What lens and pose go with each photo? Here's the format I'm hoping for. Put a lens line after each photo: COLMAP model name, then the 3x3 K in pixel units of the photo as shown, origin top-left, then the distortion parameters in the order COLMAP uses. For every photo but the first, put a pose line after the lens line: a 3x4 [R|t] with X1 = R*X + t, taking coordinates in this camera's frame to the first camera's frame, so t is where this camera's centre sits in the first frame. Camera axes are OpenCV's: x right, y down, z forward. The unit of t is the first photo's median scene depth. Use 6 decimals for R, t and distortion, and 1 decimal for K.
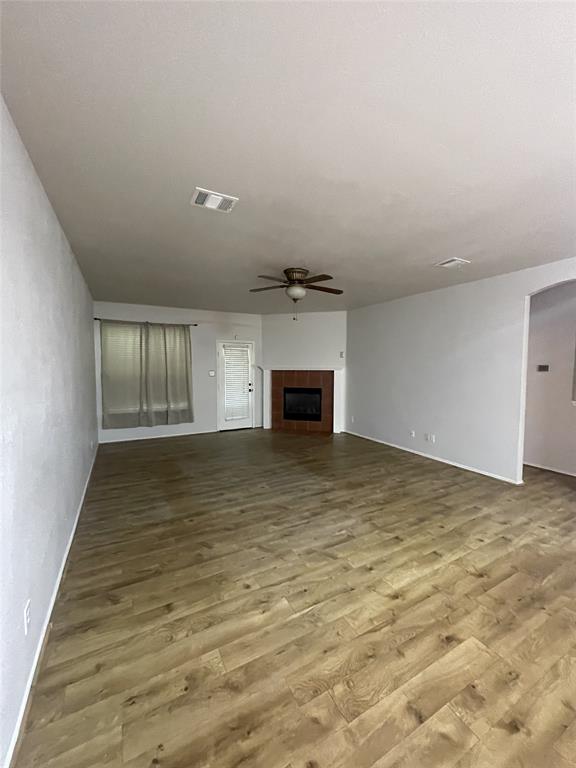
lens RADIAL K [[312.2, 0, 290.6], [0, 312.2, 383.7], [0, 0, 1]] dist [0.001446, 0.000421]
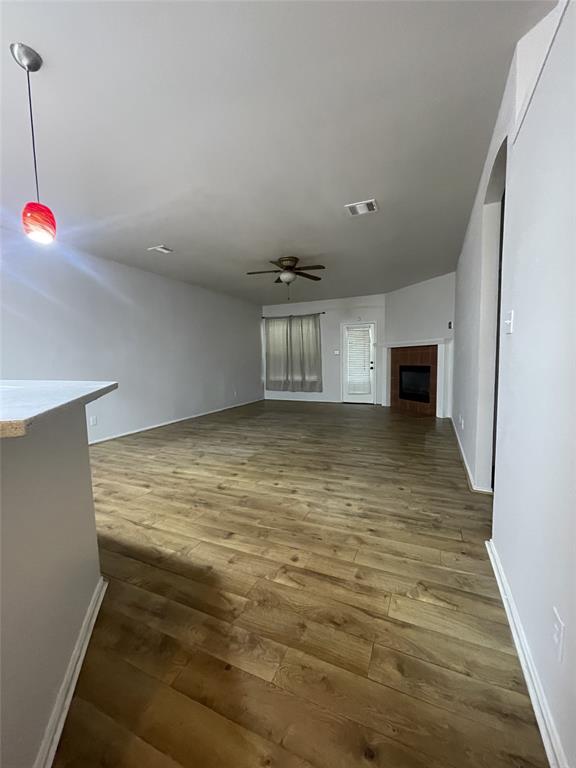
lens RADIAL K [[312.2, 0, 290.6], [0, 312.2, 383.7], [0, 0, 1]] dist [0.001446, 0.000421]
pose [[0.595247, 0.049527, -0.802015, 1.049326], [-0.031870, 0.998768, 0.038024, 0.081179], [0.802910, 0.002927, 0.596093, 0.282285]]
